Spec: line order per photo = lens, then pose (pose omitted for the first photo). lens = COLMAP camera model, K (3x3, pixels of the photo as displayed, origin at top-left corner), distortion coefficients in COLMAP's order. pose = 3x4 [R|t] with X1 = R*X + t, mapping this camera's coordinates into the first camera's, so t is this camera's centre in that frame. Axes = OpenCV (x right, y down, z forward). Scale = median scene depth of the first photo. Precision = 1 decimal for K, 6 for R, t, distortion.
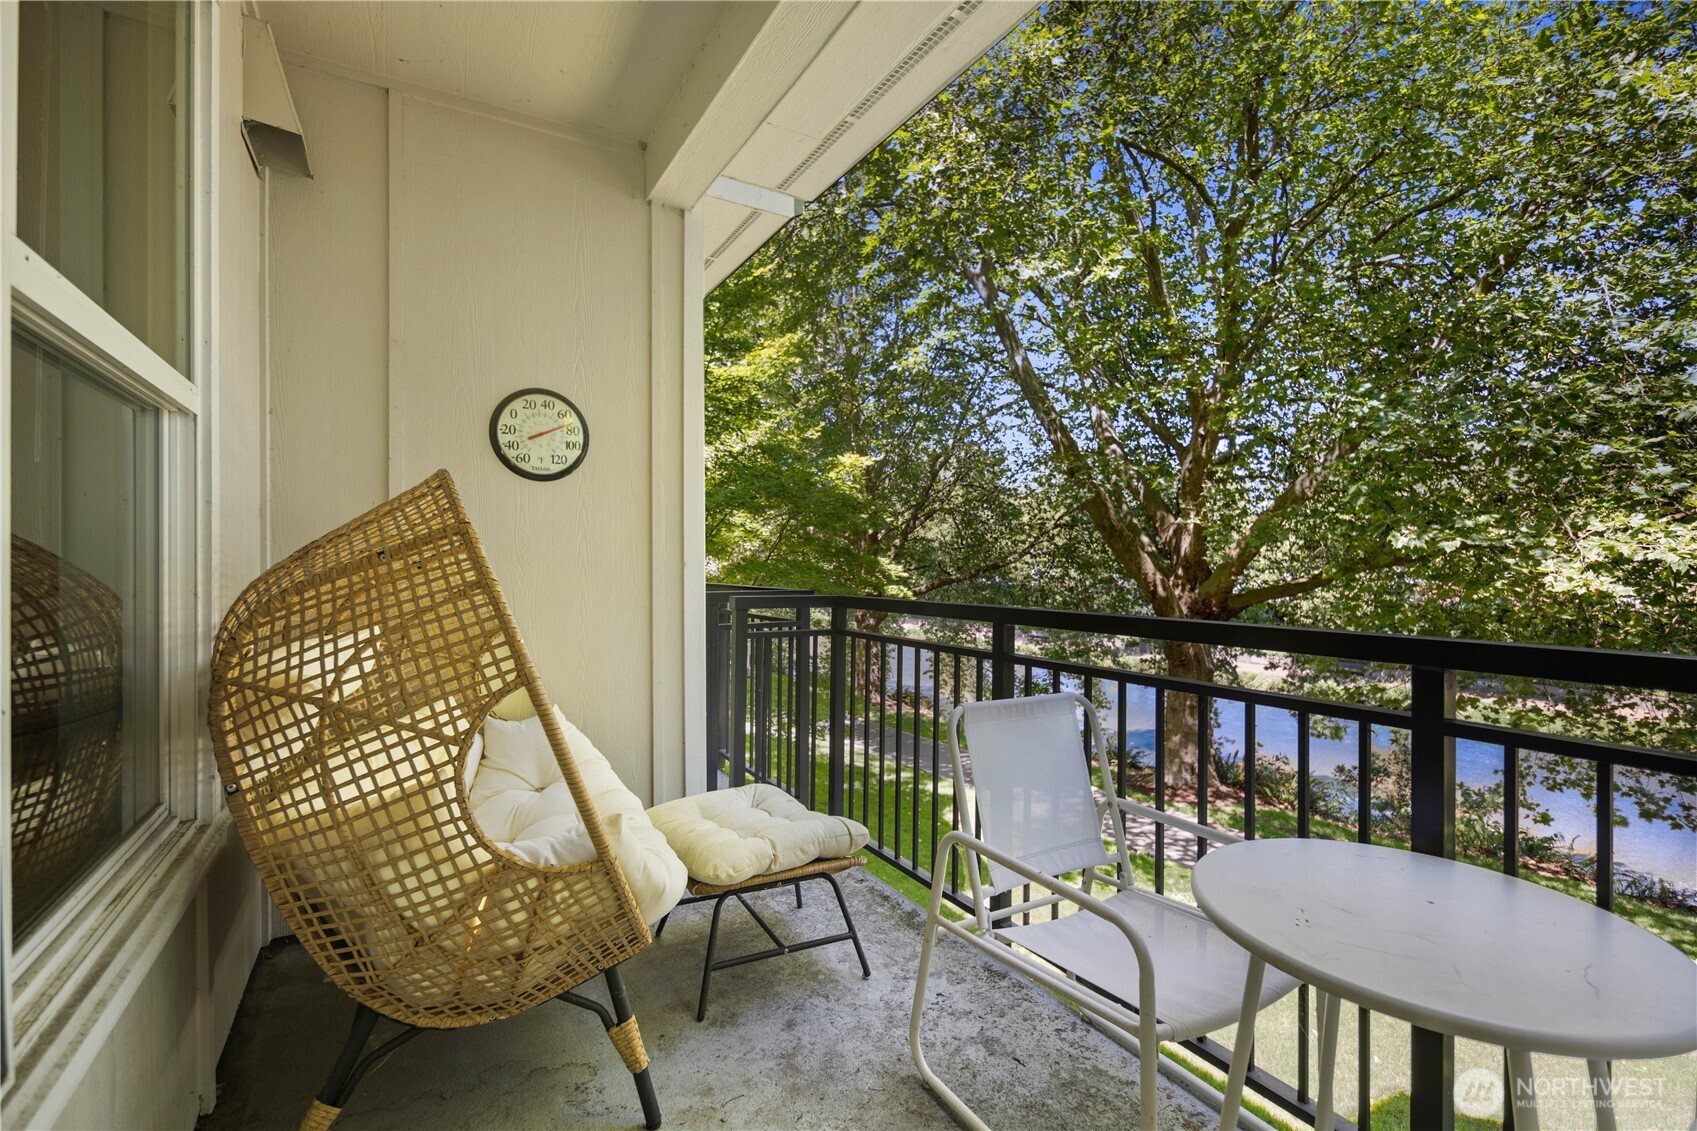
lens RADIAL K [[736.6, 0, 850.1], [0, 736.6, 558.2], [0, 0, 1]] dist [0.003597, -0.000165]
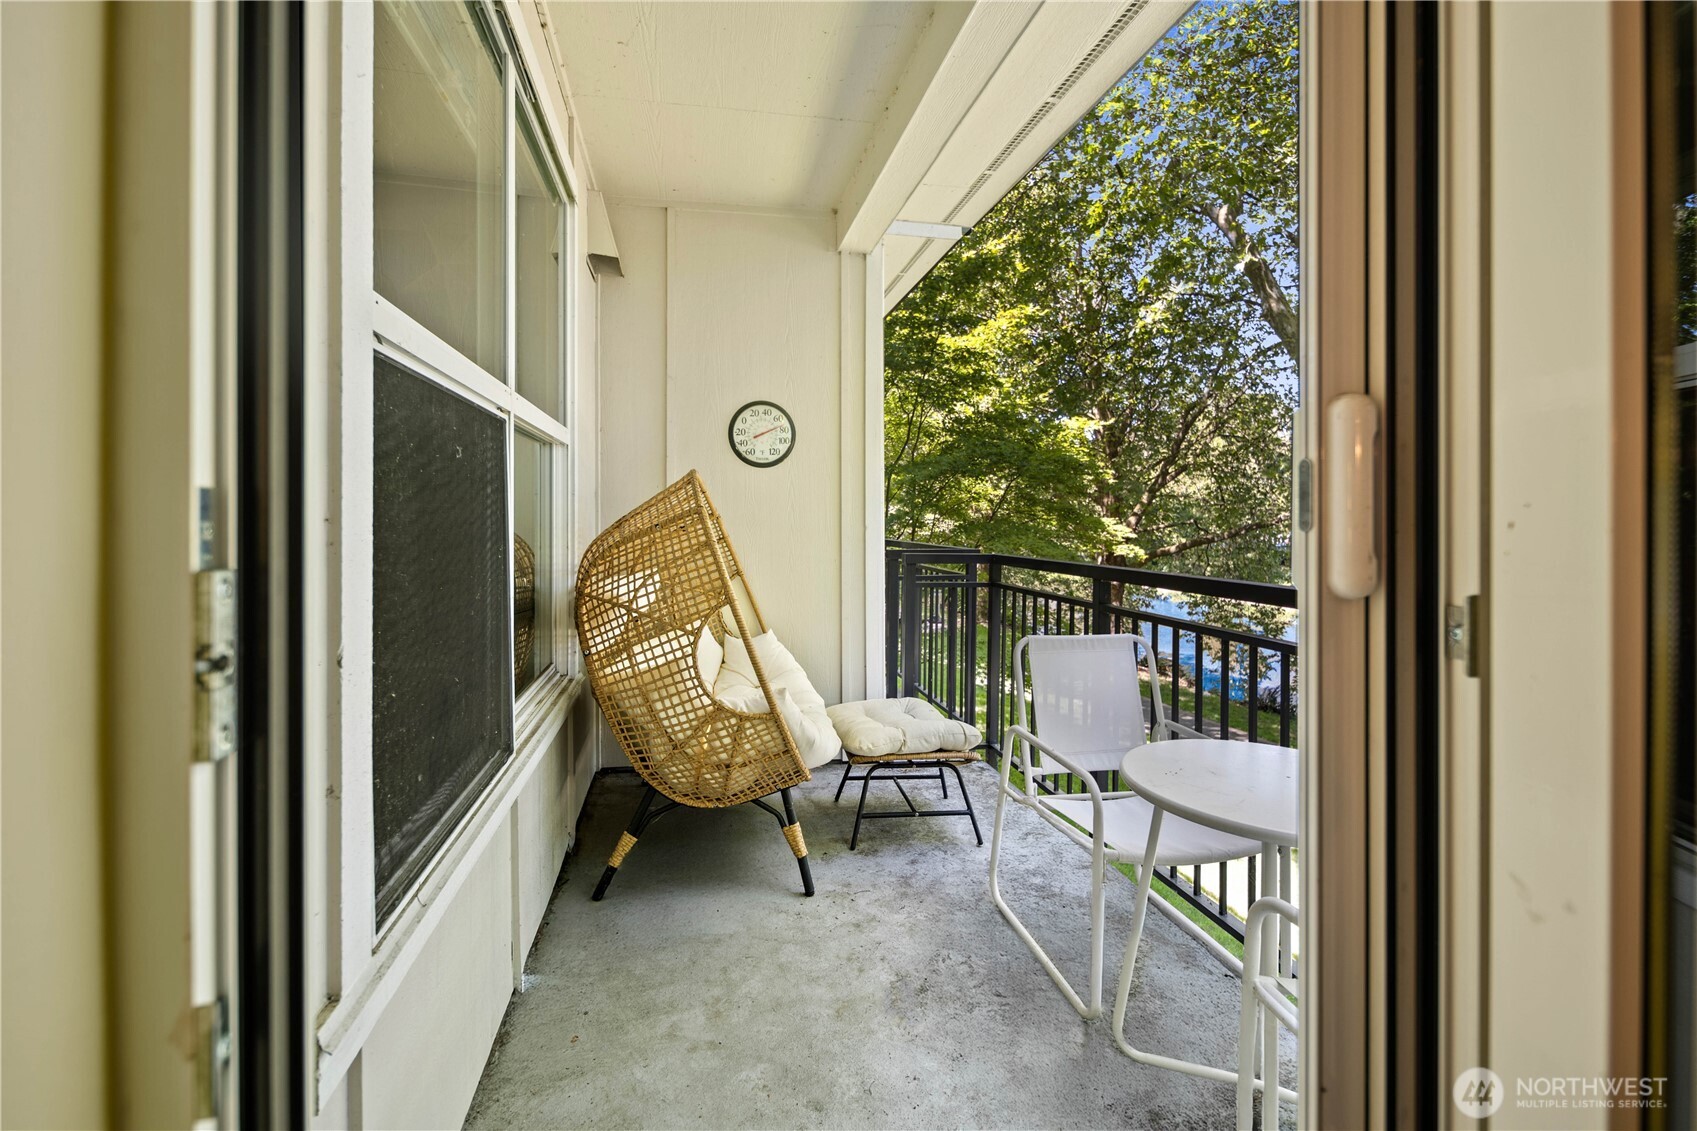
lens RADIAL K [[740.6, 0, 849.7], [0, 740.6, 516.2], [0, 0, 1]] dist [0.002278, -0.000163]
pose [[0.945415, 0.001912, -0.325863, 0.365403], [-0.001243, 0.999997, 0.002261, -0.032725], [0.325866, -0.001732, 0.945414, -0.505994]]
